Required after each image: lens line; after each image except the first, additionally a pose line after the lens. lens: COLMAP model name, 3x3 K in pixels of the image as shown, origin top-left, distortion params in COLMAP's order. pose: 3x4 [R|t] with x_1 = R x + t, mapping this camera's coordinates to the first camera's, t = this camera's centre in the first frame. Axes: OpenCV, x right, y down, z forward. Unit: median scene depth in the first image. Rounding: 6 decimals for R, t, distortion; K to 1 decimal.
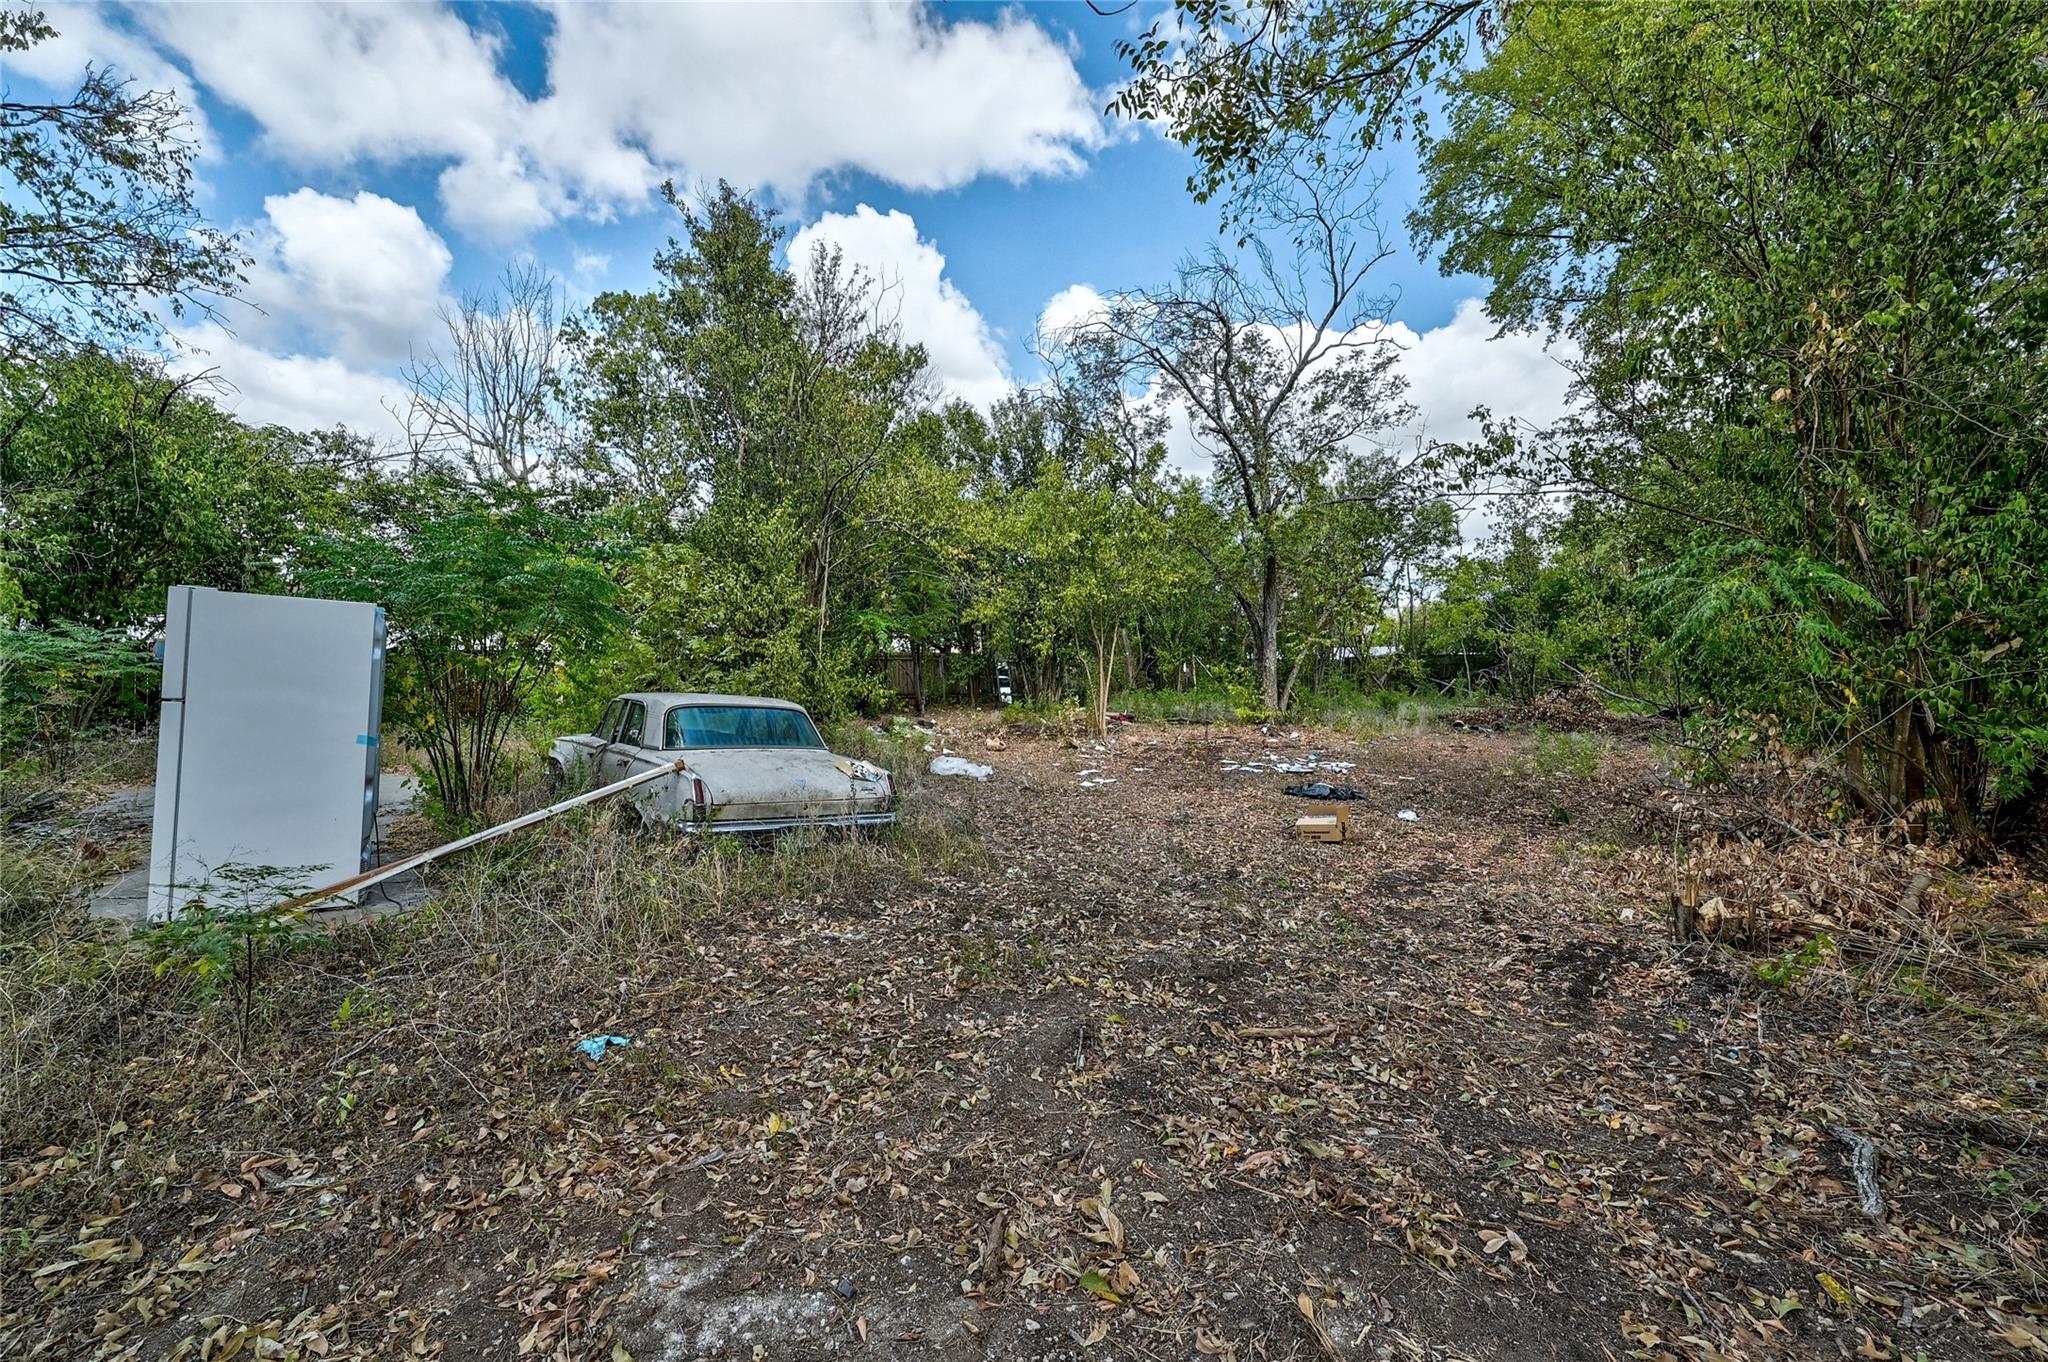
lens RADIAL K [[799.2, 0, 1025.8], [0, 799.2, 685.8], [0, 0, 1]] dist [-0.001611, -0.000284]
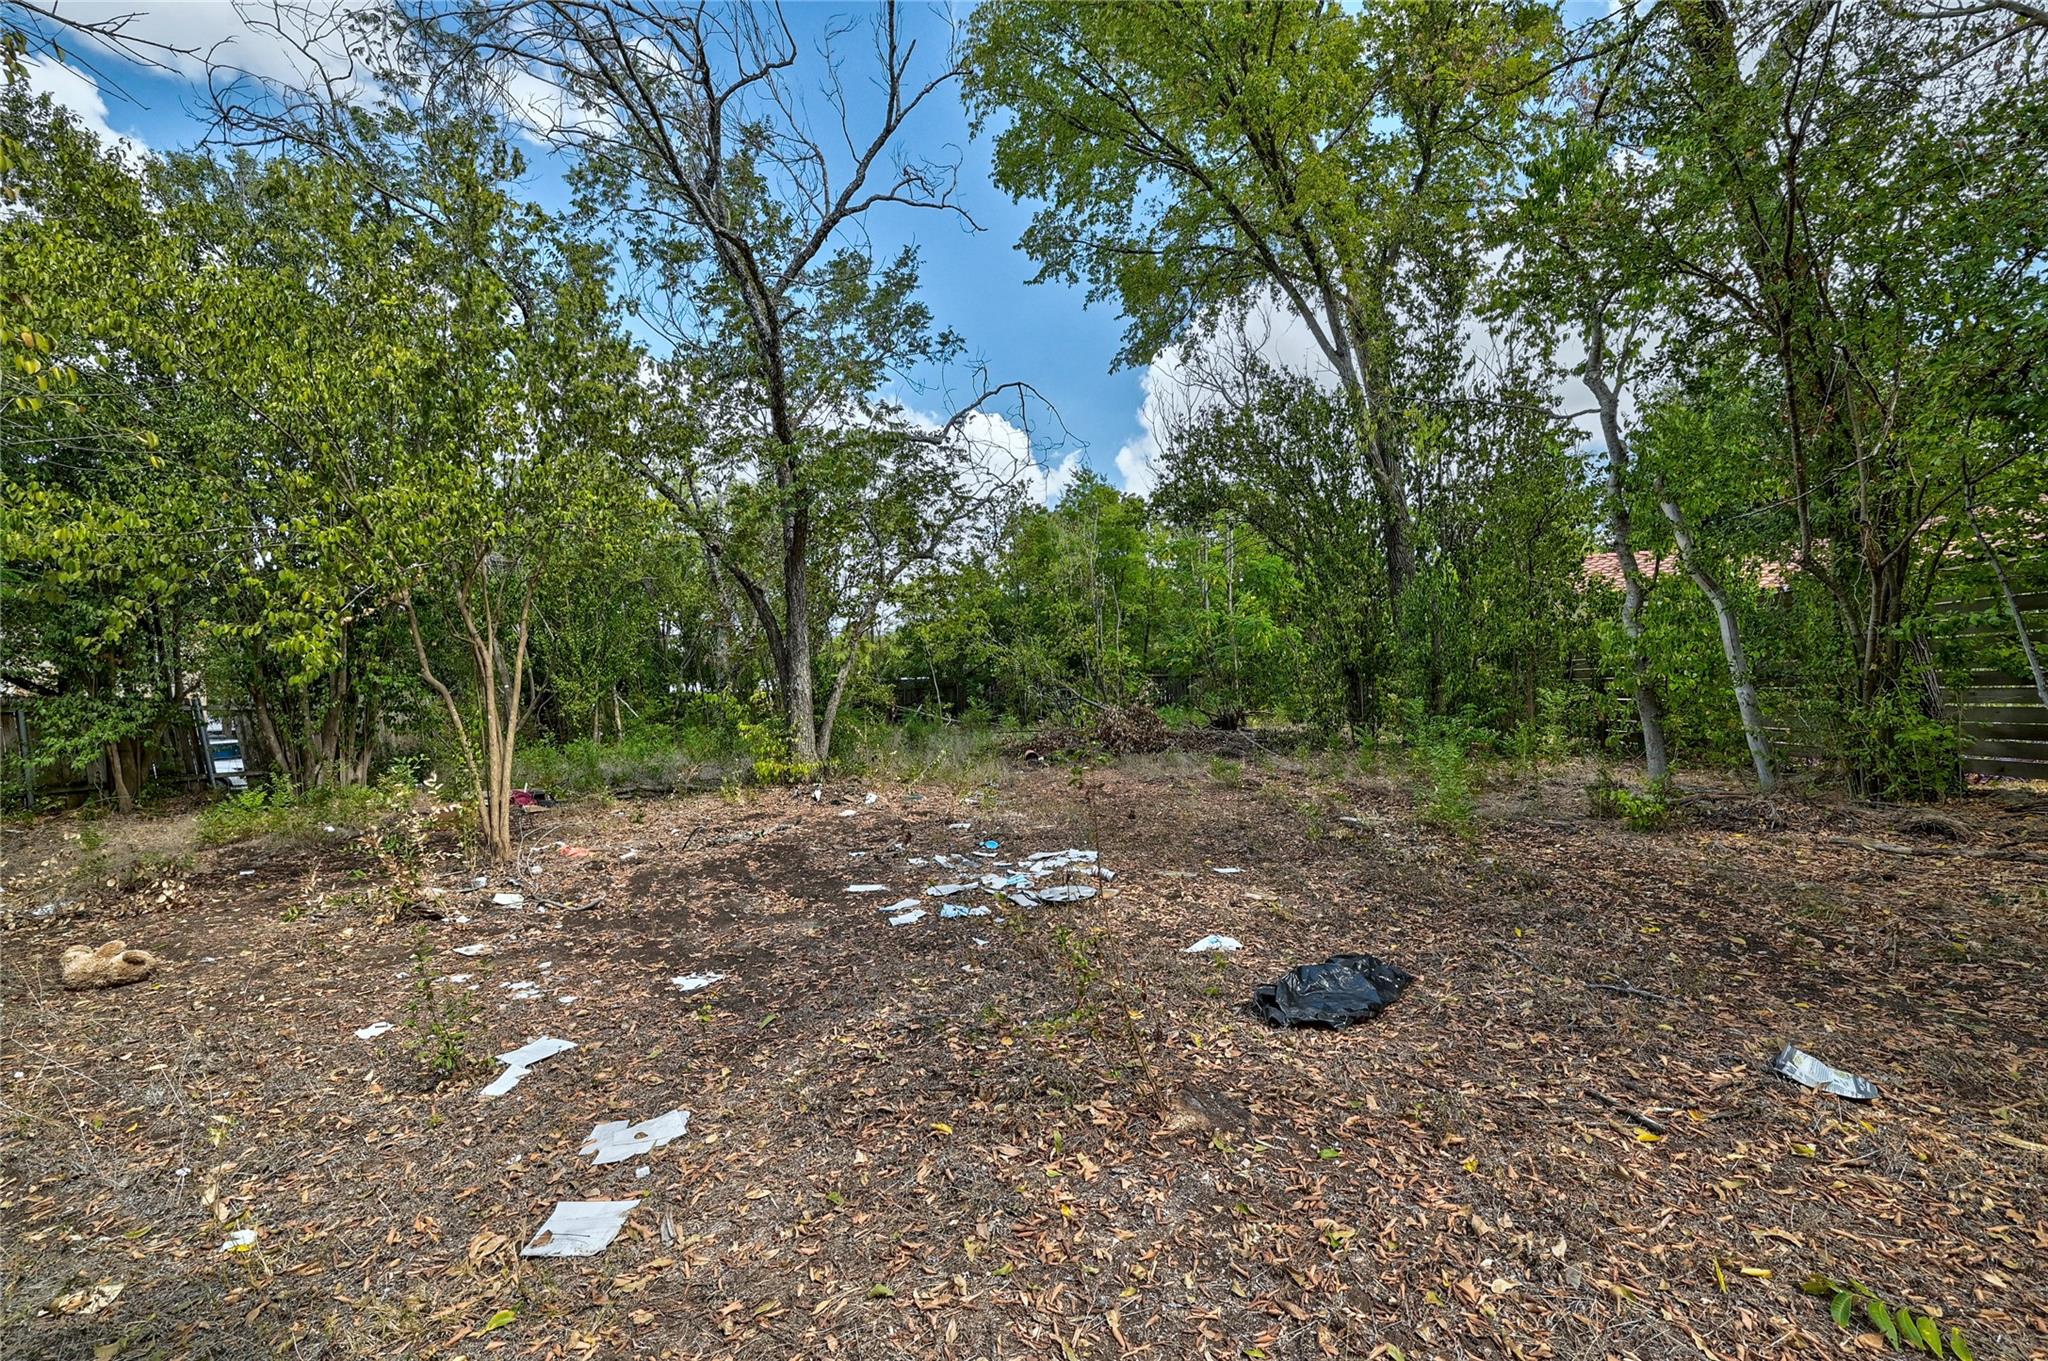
lens RADIAL K [[799.2, 0, 1025.8], [0, 799.2, 685.3], [0, 0, 1]] dist [-0.001611, -0.000284]
pose [[0.737402, -0.027365, 0.674900, 0.007034], [0.064054, 0.997509, -0.029539, 0.001827], [-0.672410, 0.065012, 0.737318, 0.208832]]
